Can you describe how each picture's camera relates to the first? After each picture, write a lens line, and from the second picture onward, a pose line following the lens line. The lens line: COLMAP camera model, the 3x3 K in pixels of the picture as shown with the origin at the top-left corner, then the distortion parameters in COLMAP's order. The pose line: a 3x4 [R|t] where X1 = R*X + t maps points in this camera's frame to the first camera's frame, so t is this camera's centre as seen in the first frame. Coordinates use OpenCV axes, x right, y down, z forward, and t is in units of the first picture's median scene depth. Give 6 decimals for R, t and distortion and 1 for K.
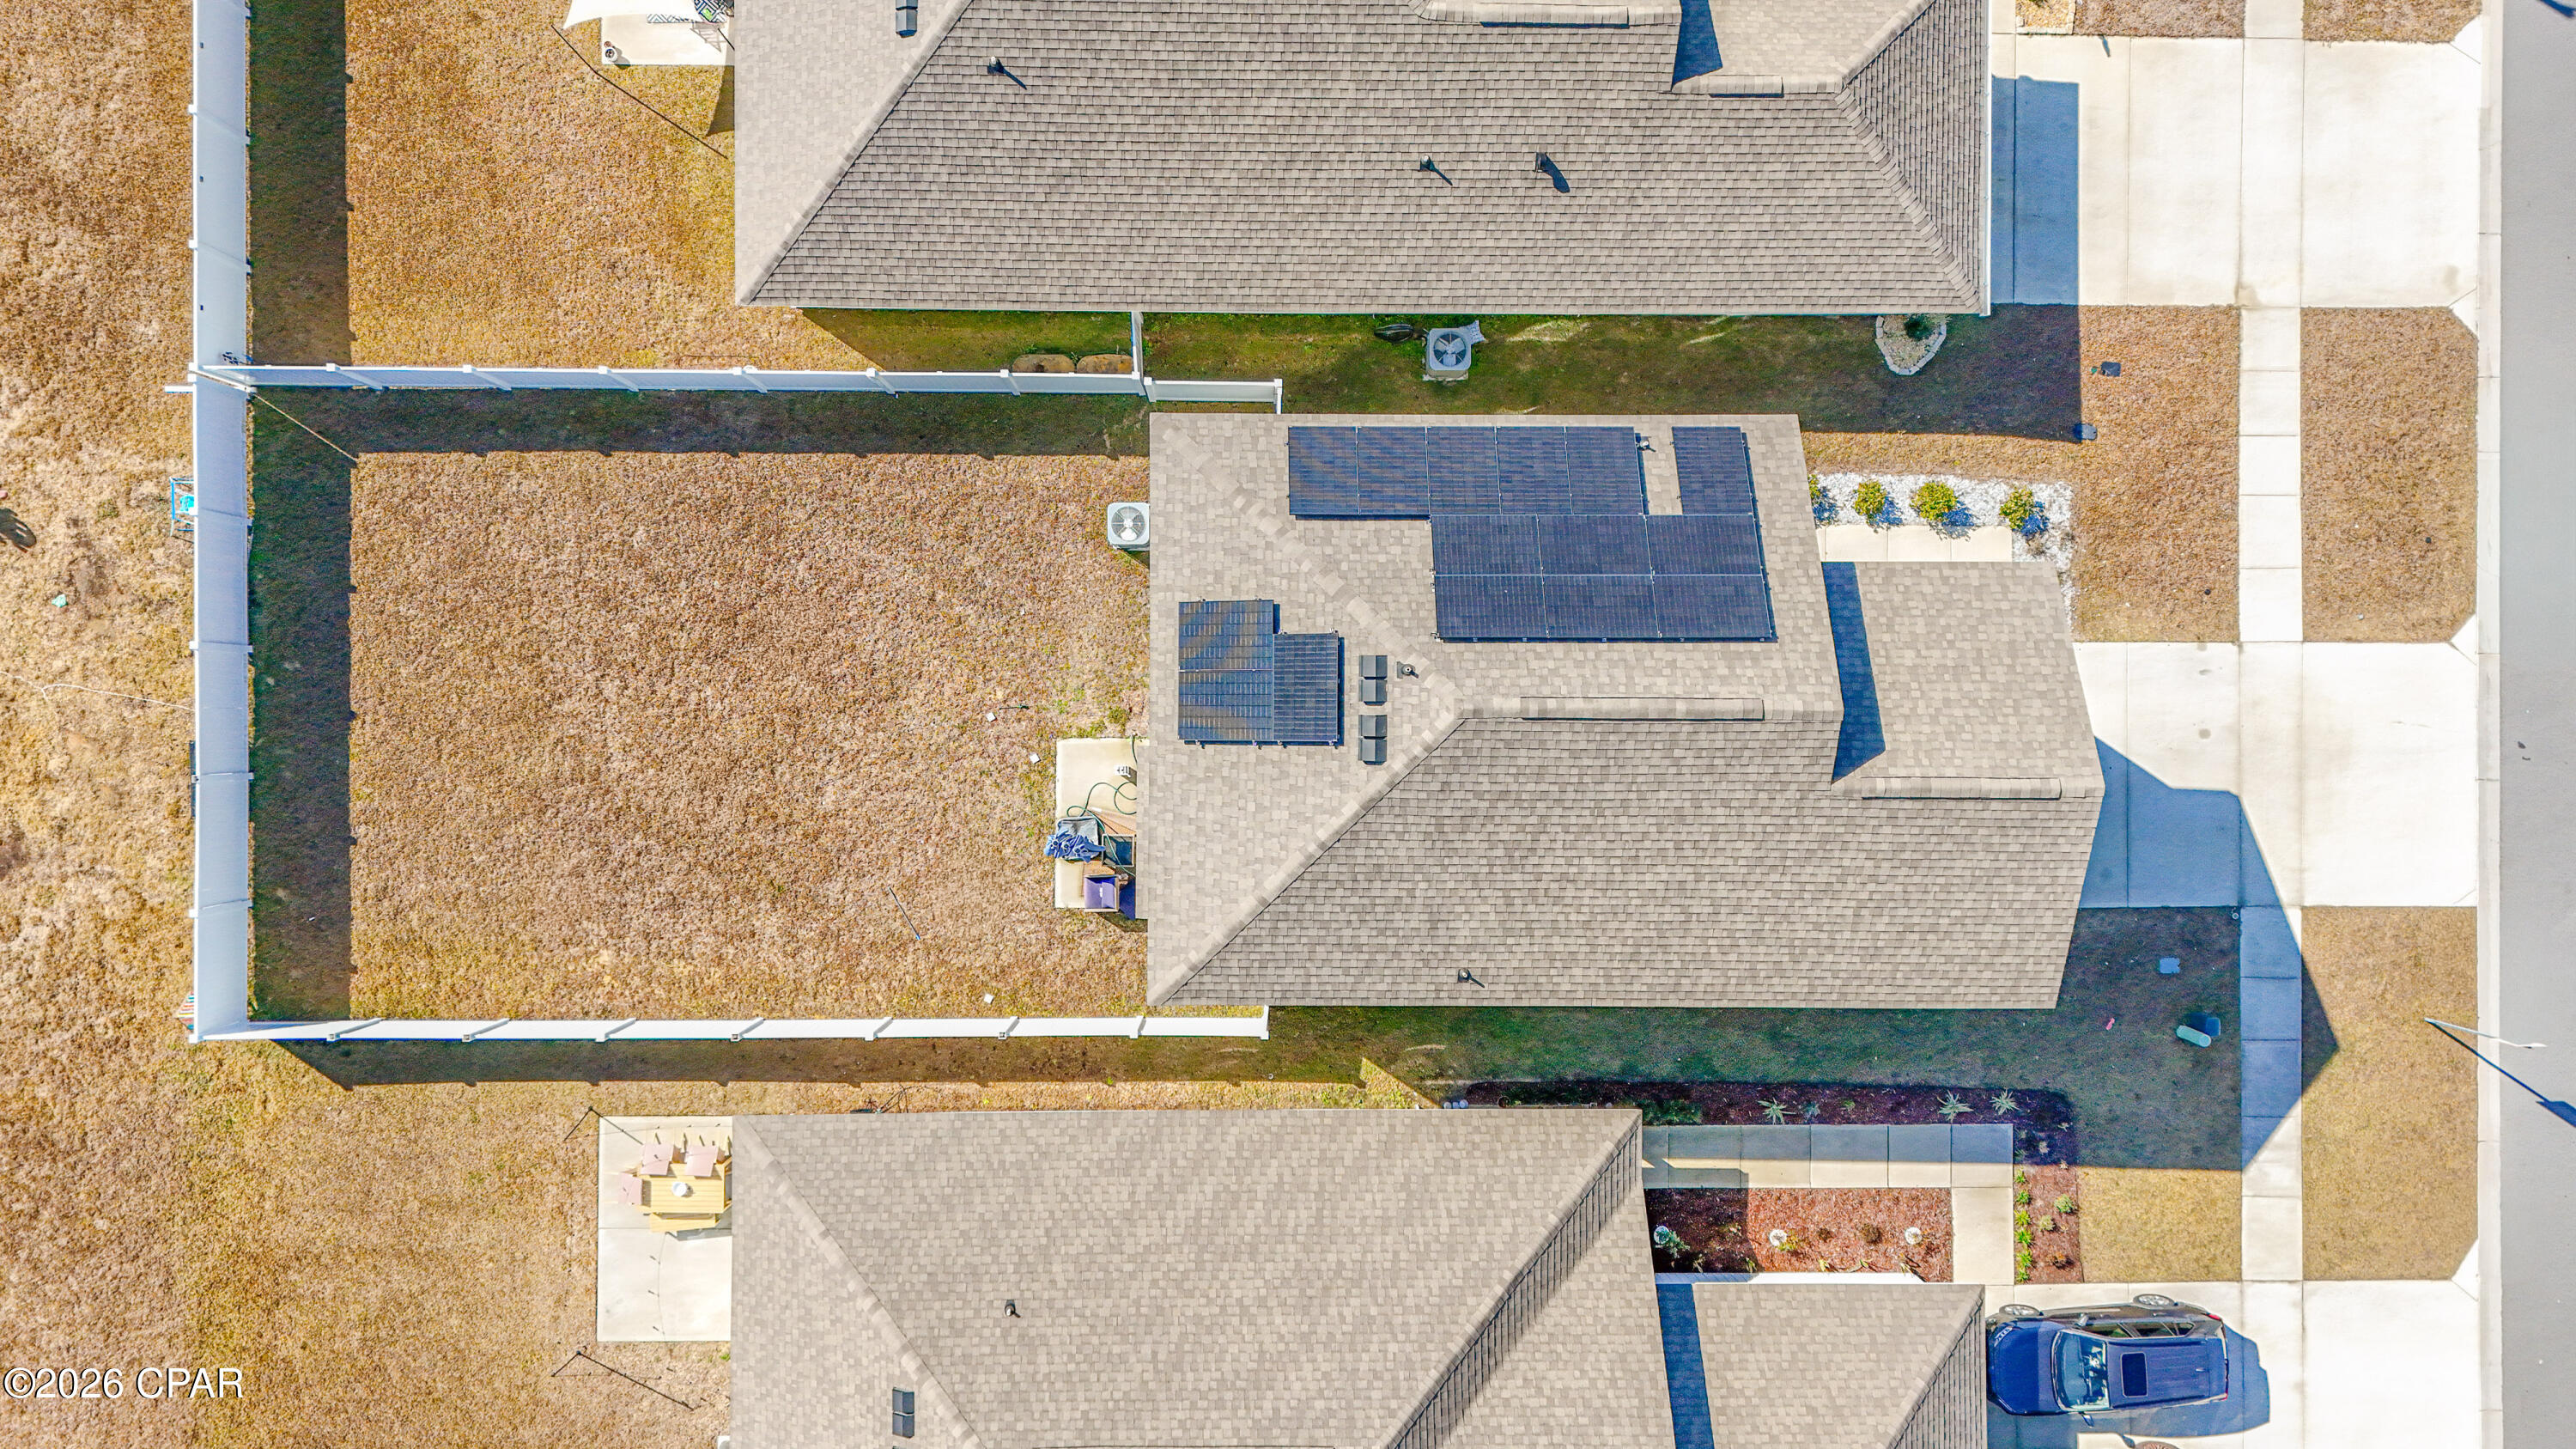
lens RADIAL K [[1887.4, 0, 1288.0], [0, 1887.4, 724.5], [0, 0, 1]] dist [0.084964, -0.084793]
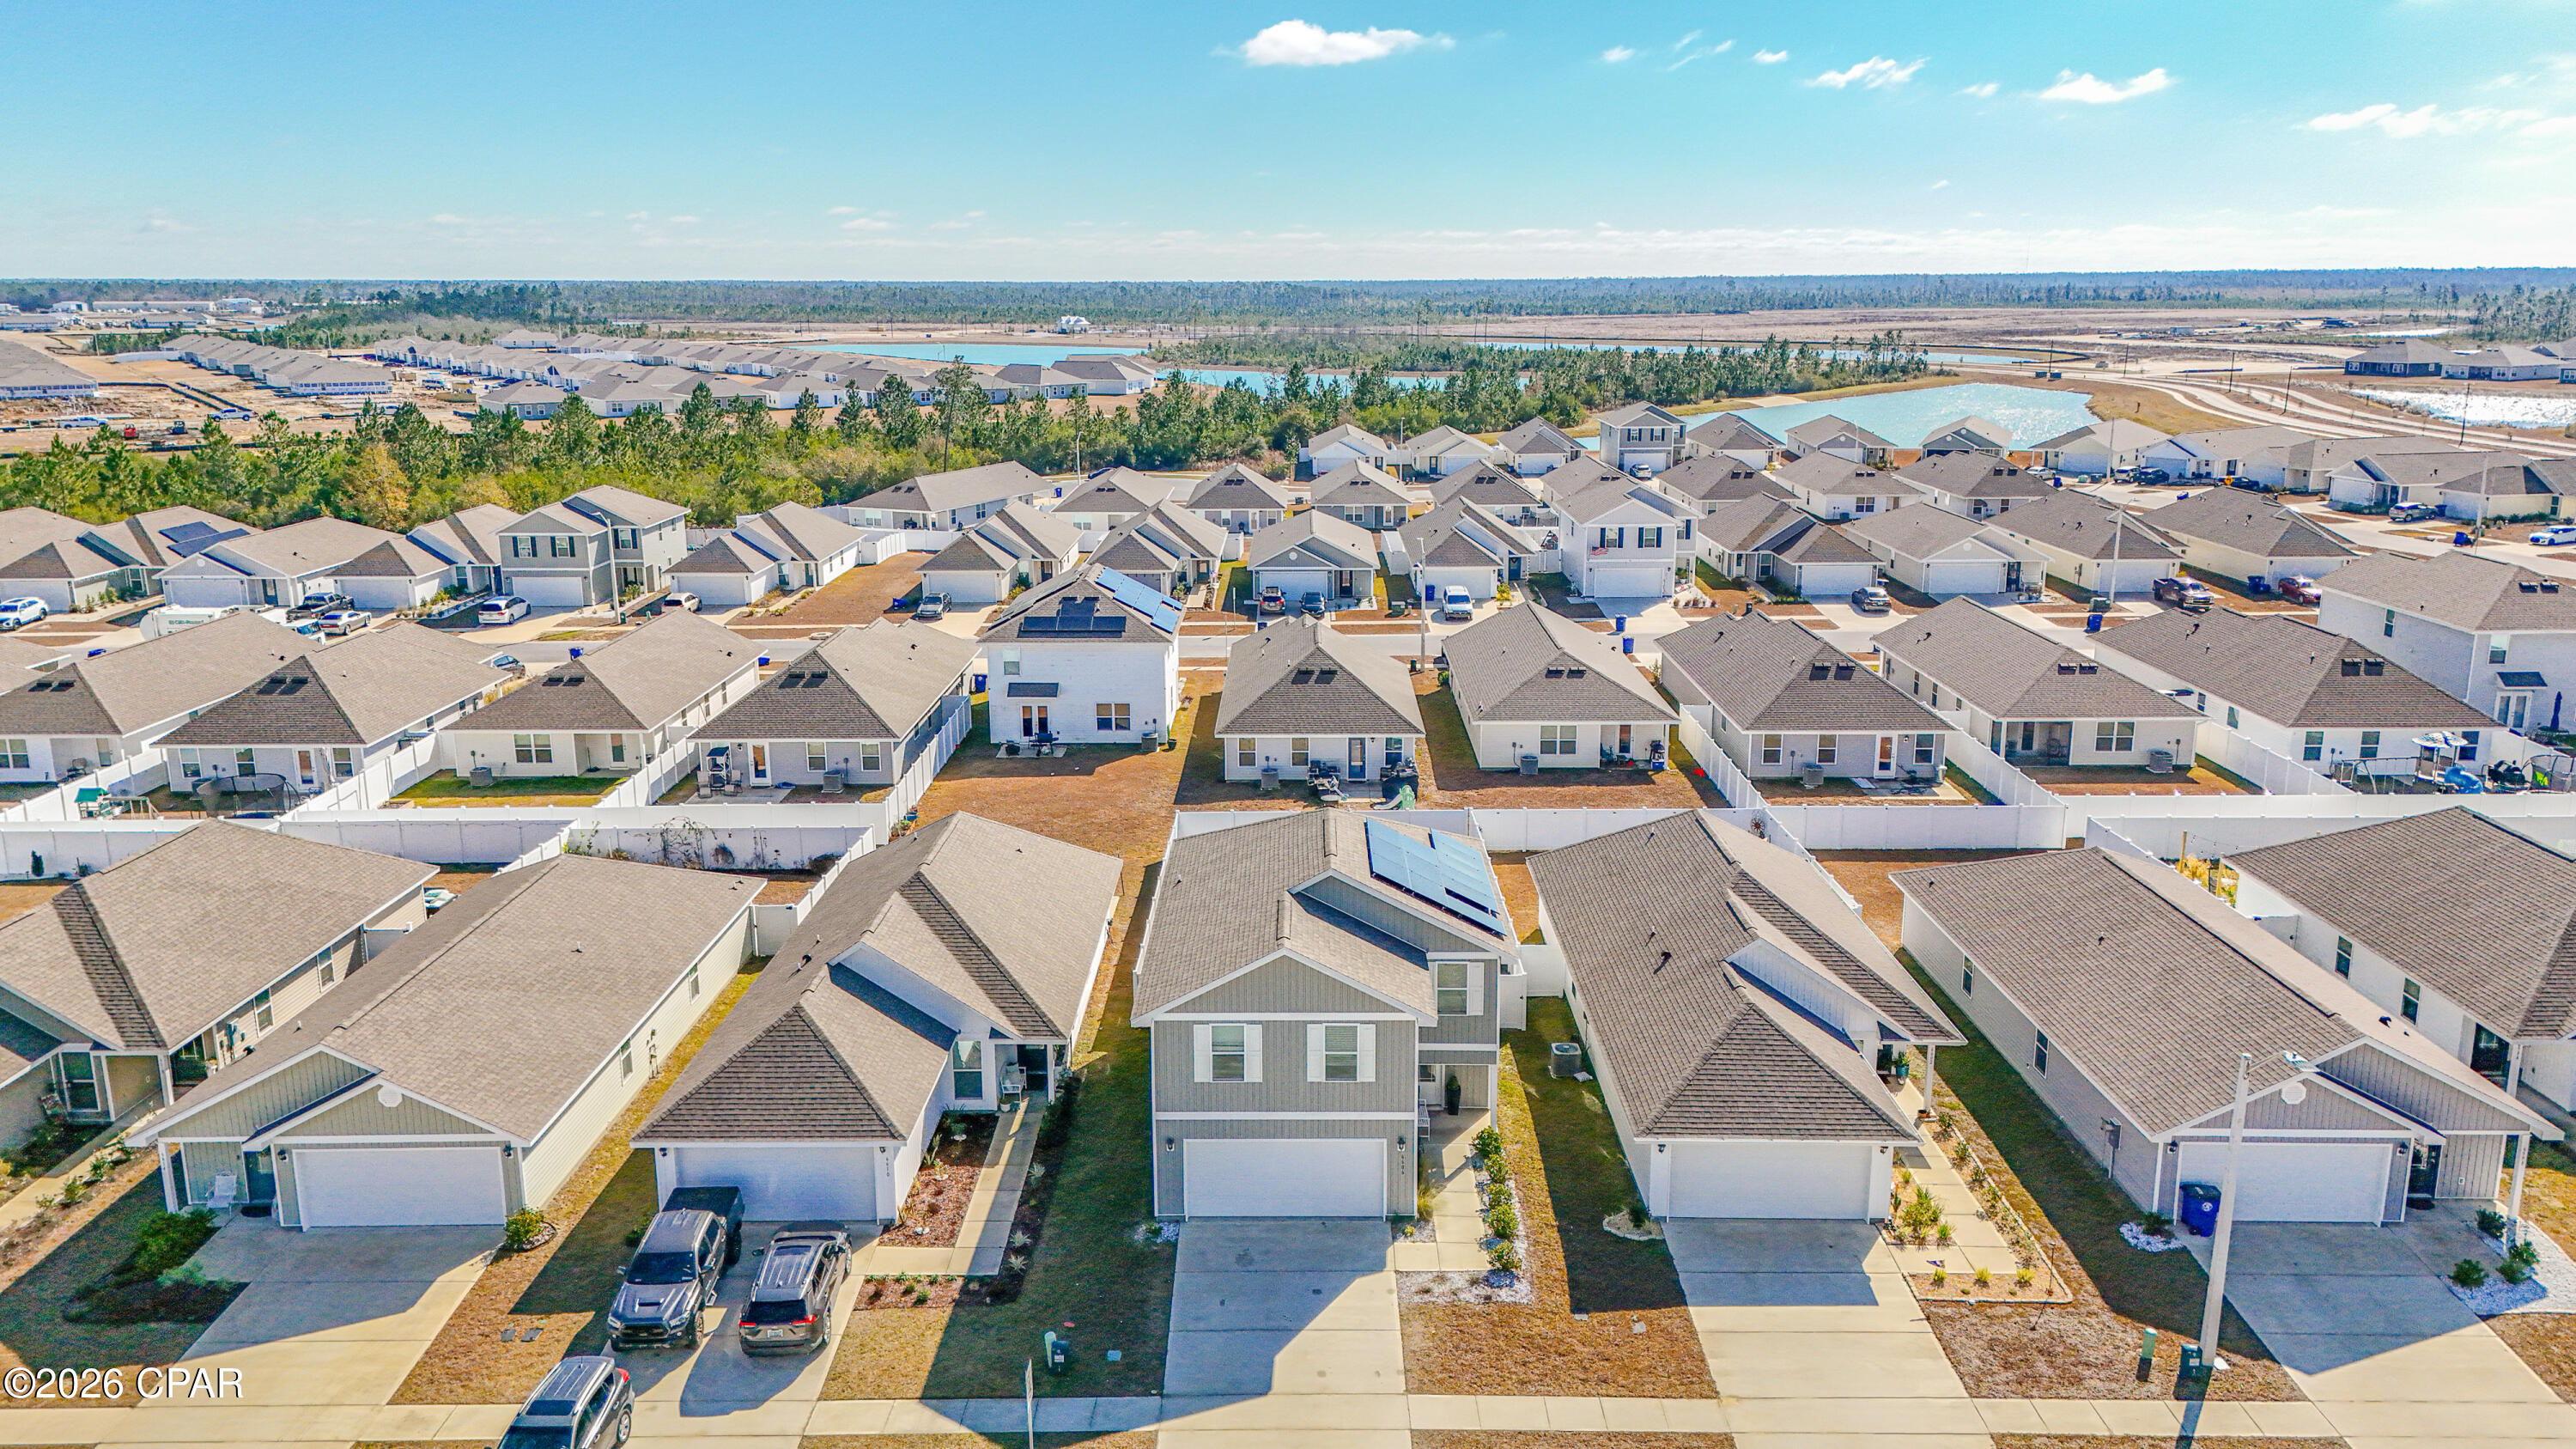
lens RADIAL K [[1887.4, 0, 1288.0], [0, 1887.4, 724.5], [0, 0, 1]] dist [0.084964, -0.084793]
pose [[-0.008270, 0.214276, -0.976738, 1.479309], [-0.999920, 0.007587, 0.010131, 0.010454], [0.009581, 0.976744, 0.214196, 0.402314]]
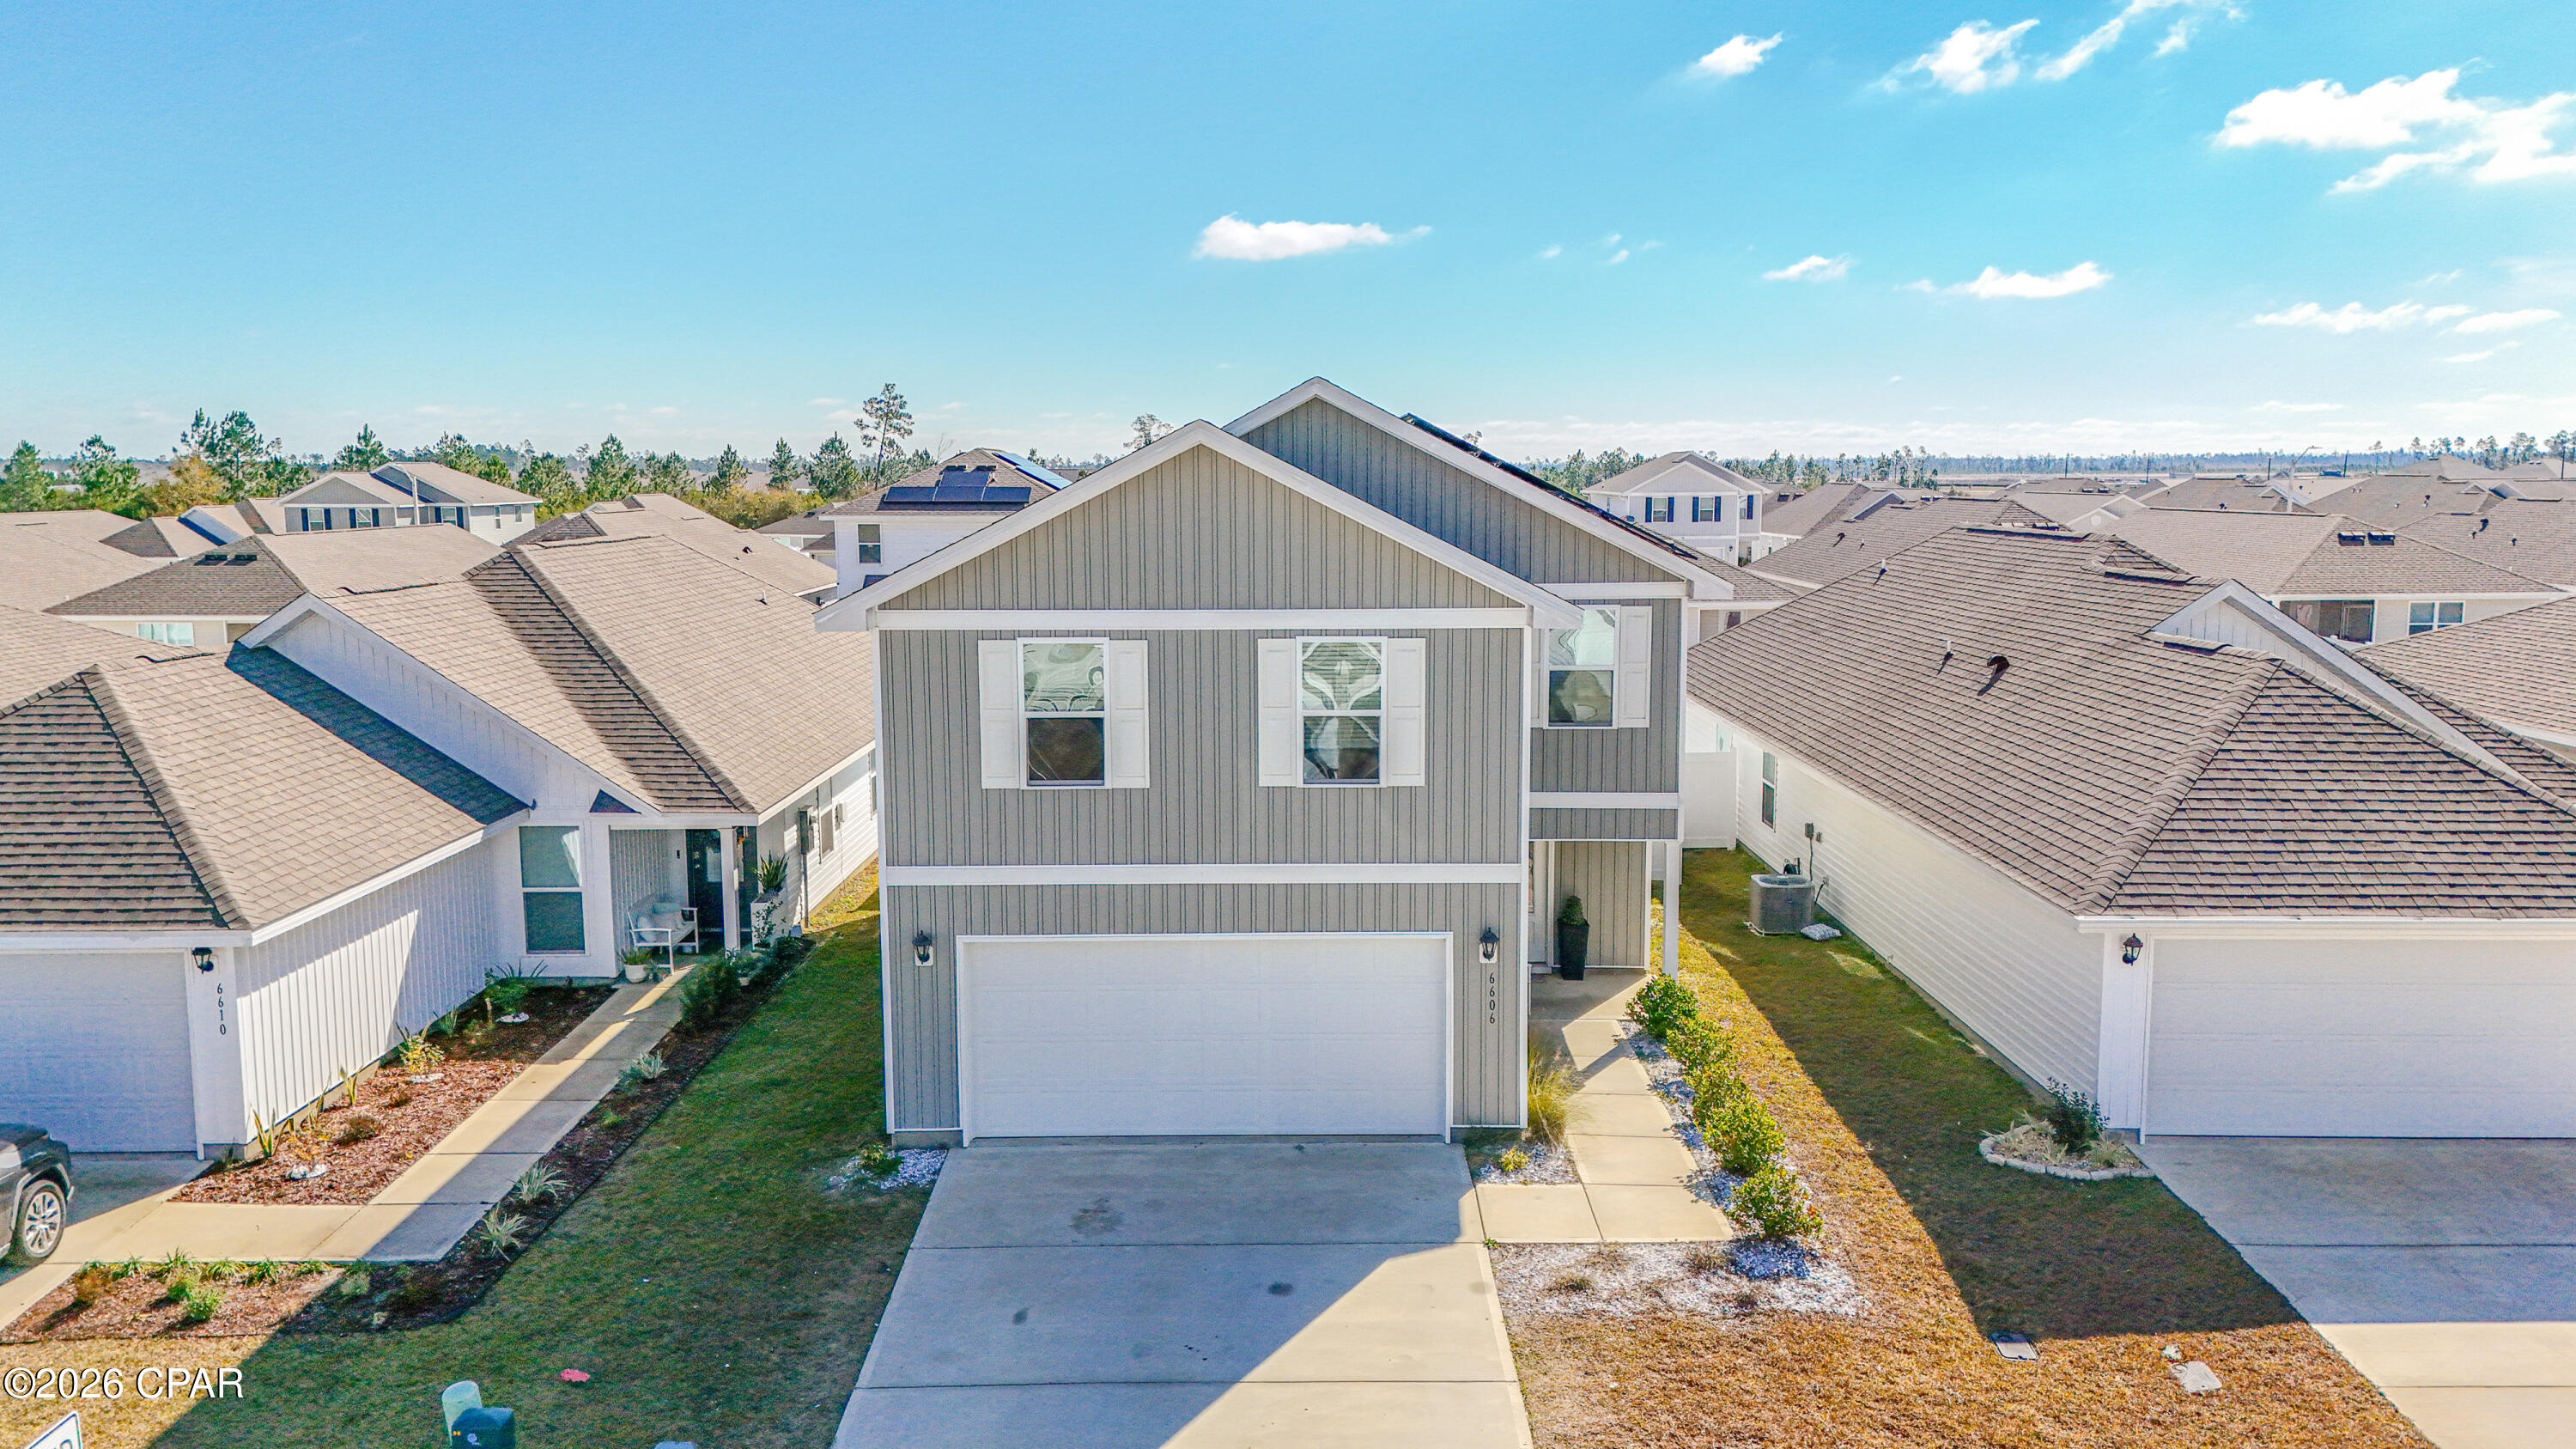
lens RADIAL K [[1887.4, 0, 1288.0], [0, 1887.4, 724.5], [0, 0, 1]] dist [0.084964, -0.084793]
pose [[0.000742, 0.115123, -0.993351, 0.821669], [-0.999961, 0.008790, 0.000271, 0.004177], [0.008763, 0.993312, 0.115125, 0.819737]]
